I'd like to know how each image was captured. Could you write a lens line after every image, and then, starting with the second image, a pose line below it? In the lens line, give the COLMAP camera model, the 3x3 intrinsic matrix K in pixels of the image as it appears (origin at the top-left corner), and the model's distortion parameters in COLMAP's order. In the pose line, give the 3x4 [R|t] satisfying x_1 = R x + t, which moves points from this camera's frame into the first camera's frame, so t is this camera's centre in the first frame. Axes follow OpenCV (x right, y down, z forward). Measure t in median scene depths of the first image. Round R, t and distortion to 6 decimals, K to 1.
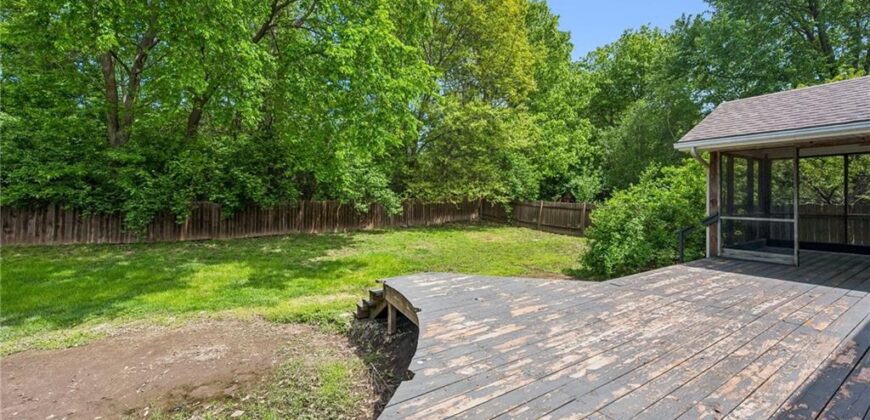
lens RADIAL K [[344.0, 0, 458.6], [0, 344.0, 192.5], [0, 0, 1]] dist [-0.000563, -0.000188]
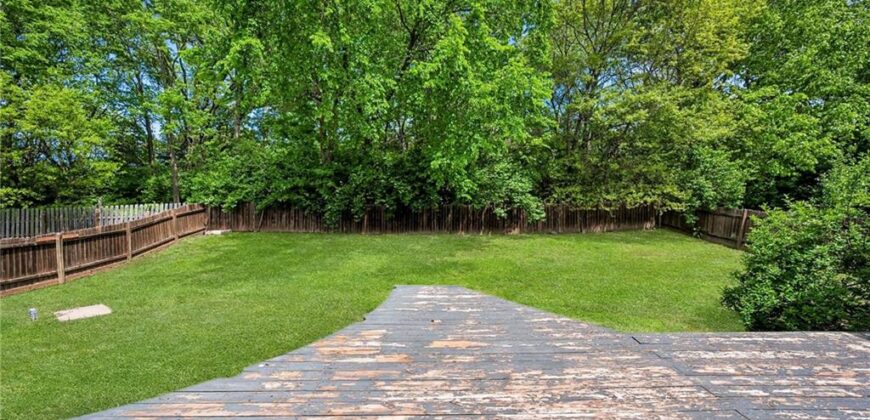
lens RADIAL K [[344.0, 0, 434.0], [0, 344.0, 203.6], [0, 0, 1]] dist [-0.000563, -0.000188]
pose [[0.845445, 0.012875, -0.533908, 0.119596], [-0.001444, 0.999761, 0.021823, -0.005891], [0.534061, -0.017679, 0.845261, 0.048741]]
